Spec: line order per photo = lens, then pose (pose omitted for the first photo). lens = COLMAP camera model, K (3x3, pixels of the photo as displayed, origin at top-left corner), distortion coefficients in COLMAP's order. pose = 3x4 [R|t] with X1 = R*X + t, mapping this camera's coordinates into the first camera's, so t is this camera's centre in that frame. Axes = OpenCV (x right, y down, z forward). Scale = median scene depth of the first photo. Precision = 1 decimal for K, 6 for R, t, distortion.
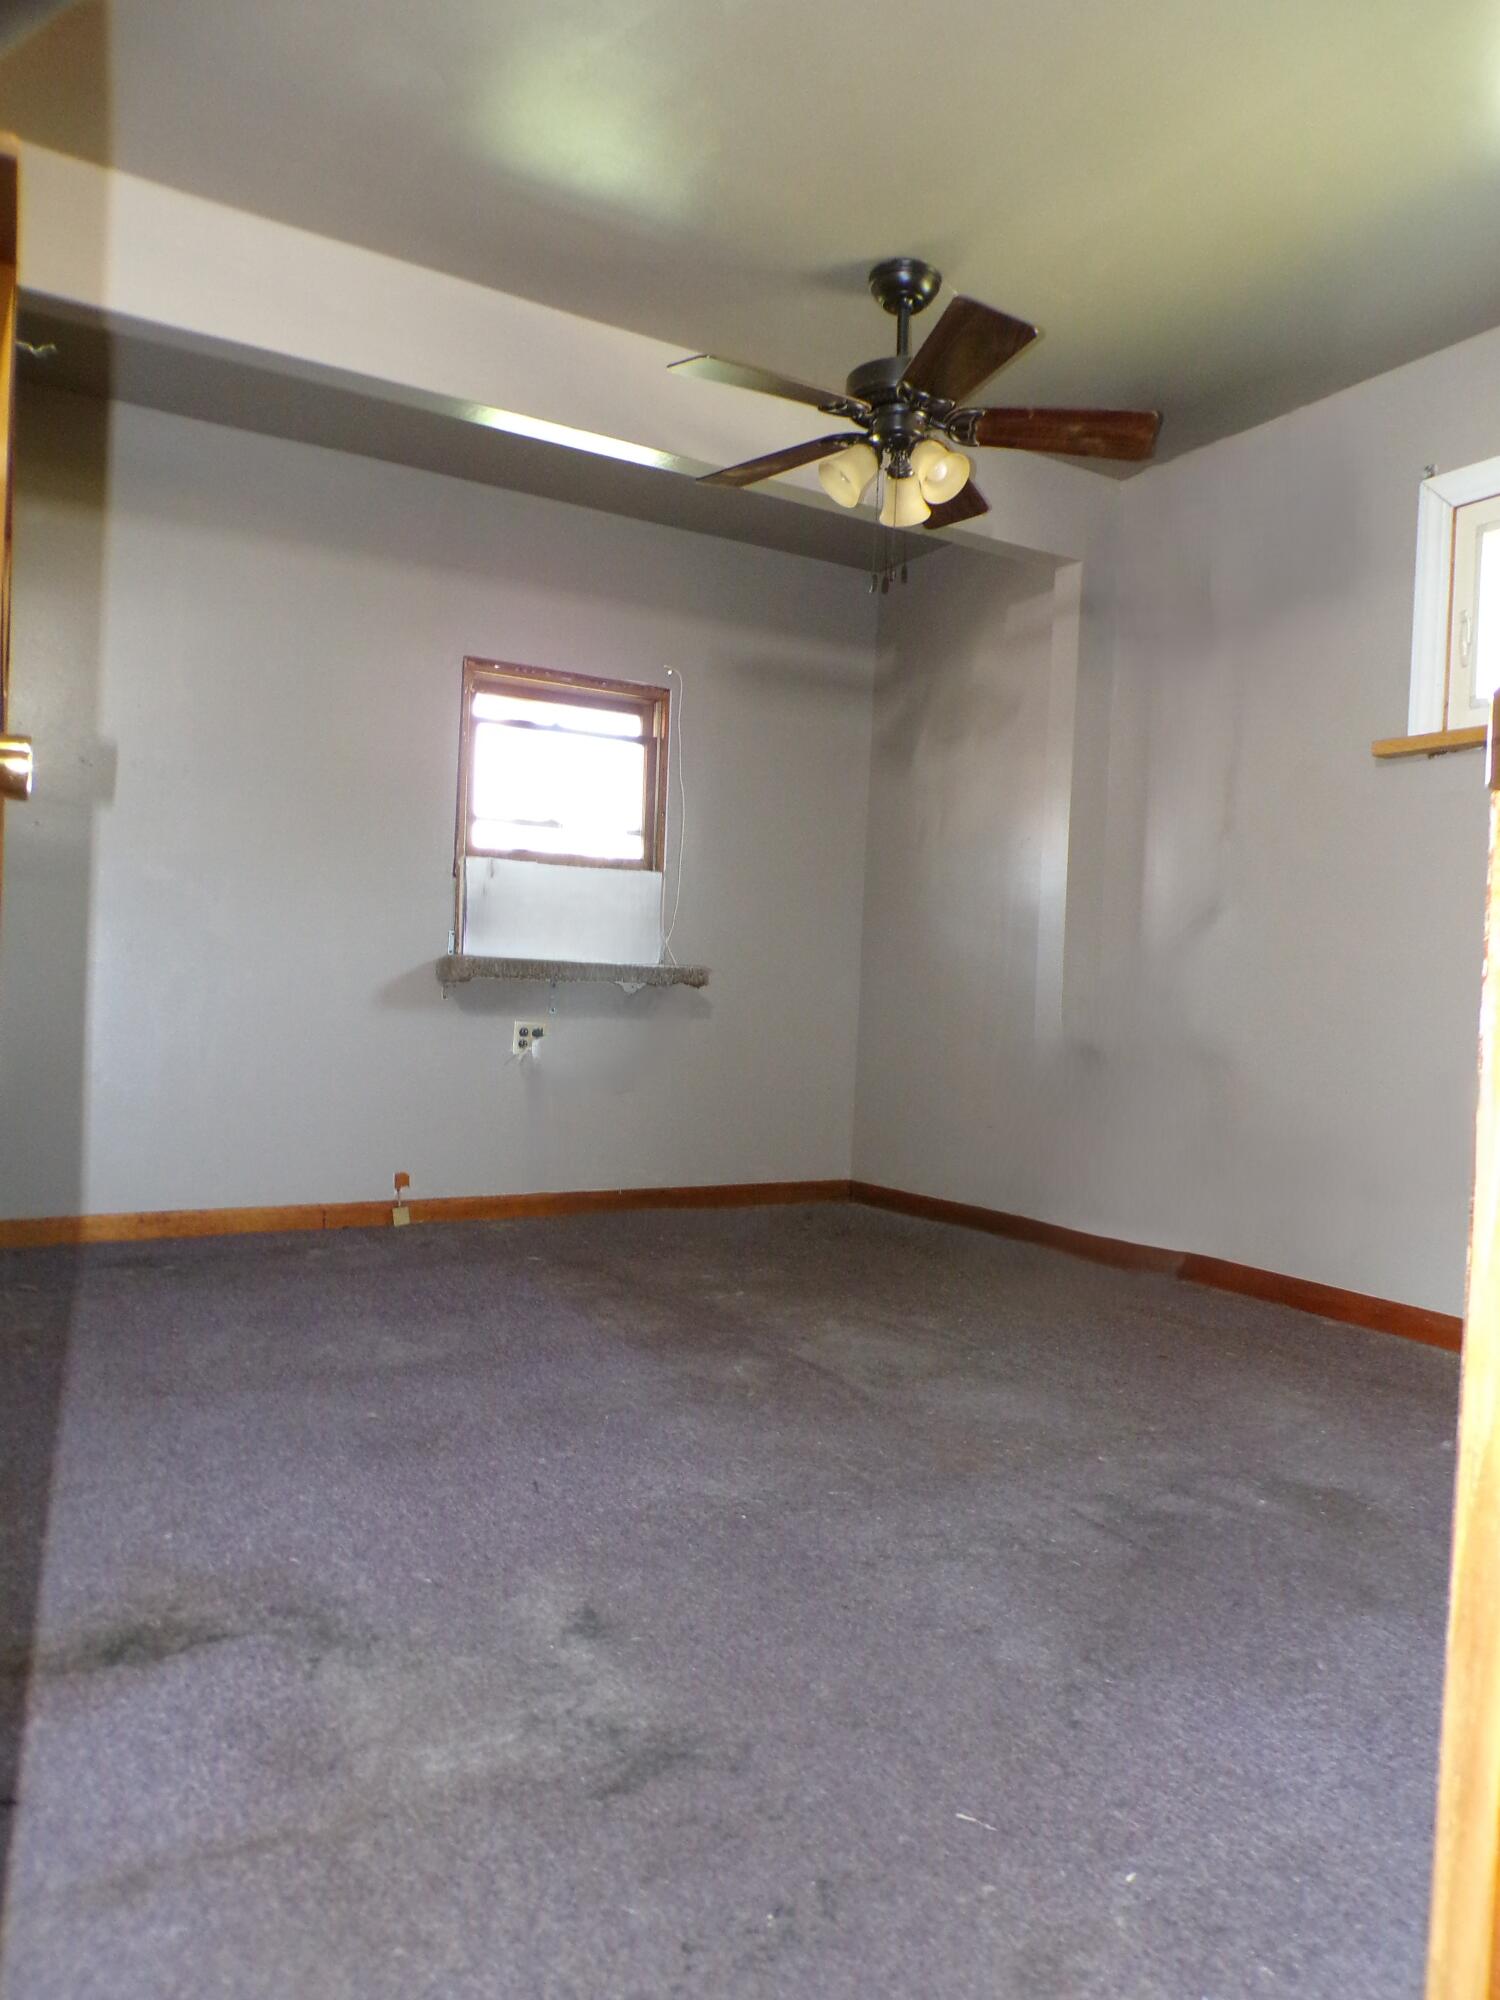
lens RADIAL K [[1346.8, 0, 748.9], [0, 1346.8, 1002.8], [0, 0, 1]] dist [-0.034504, 0.005703]
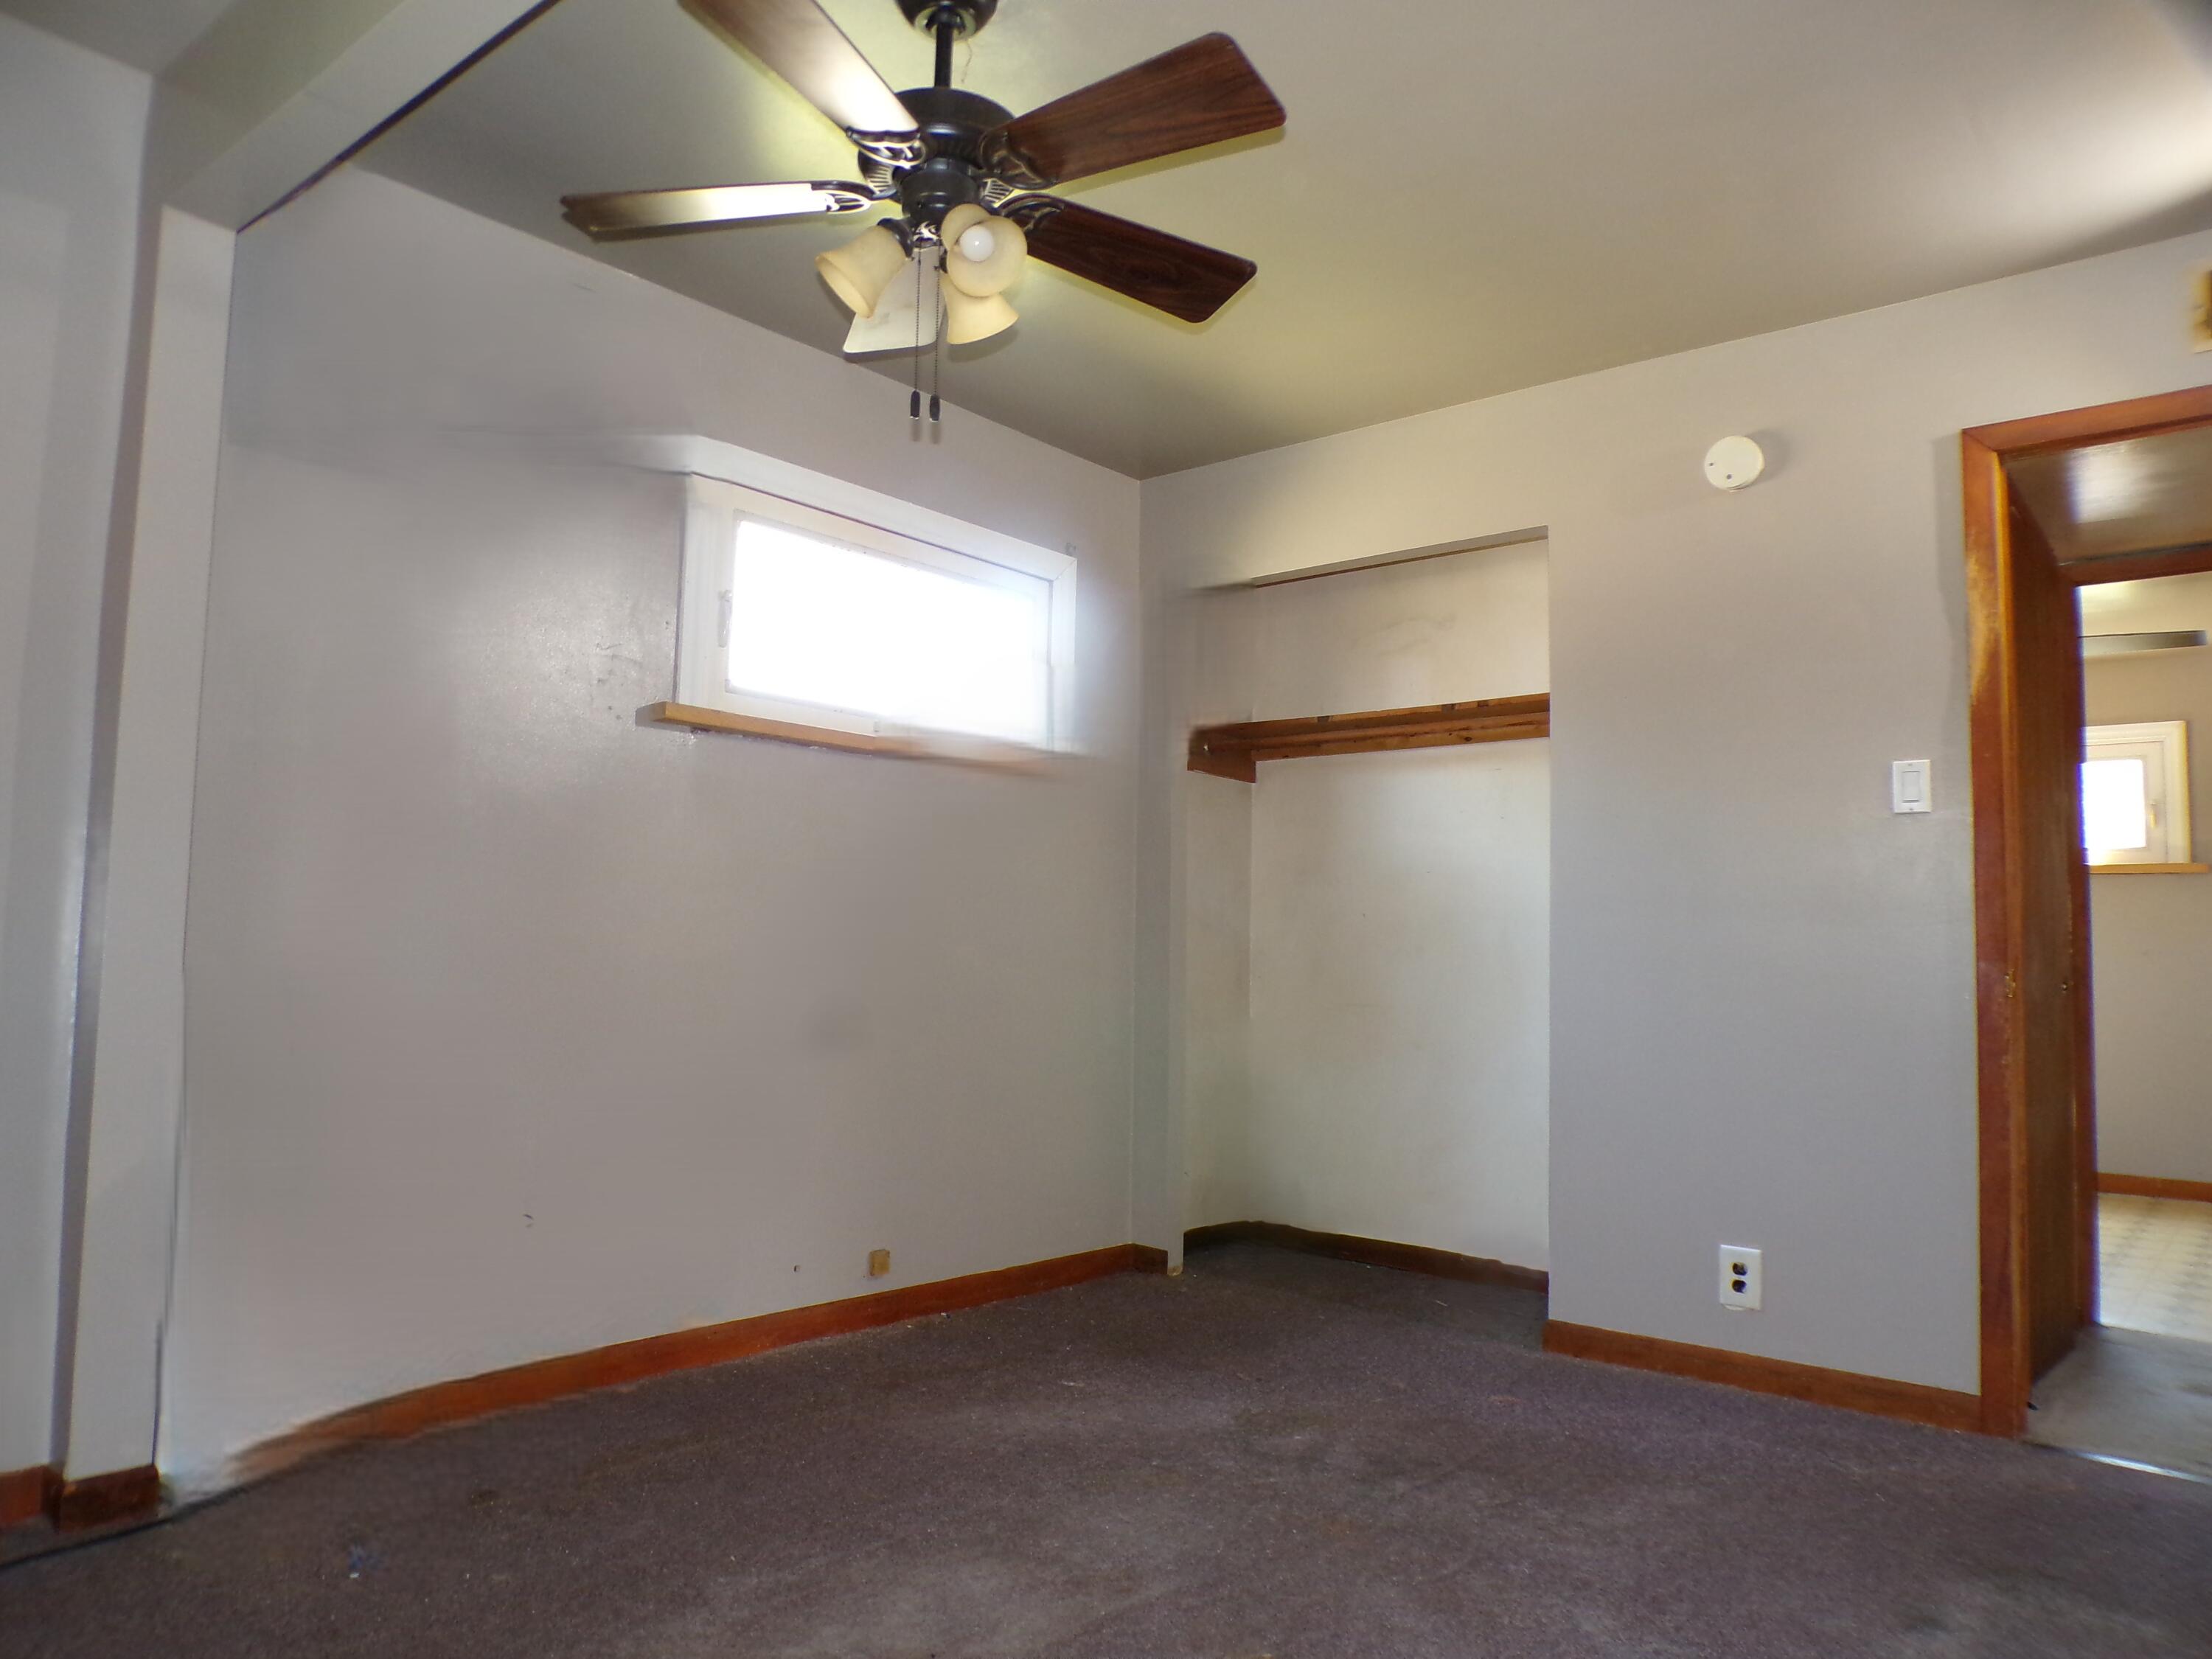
lens RADIAL K [[1489.6, 0, 1104.3], [0, 1489.6, 829.3], [0, 0, 1]] dist [-0.034504, 0.005703]
pose [[-0.343782, 0.032516, 0.938487, -0.858606], [-0.031280, 0.998449, -0.046052, -0.117794], [-0.938529, -0.045187, -0.342231, 1.673740]]
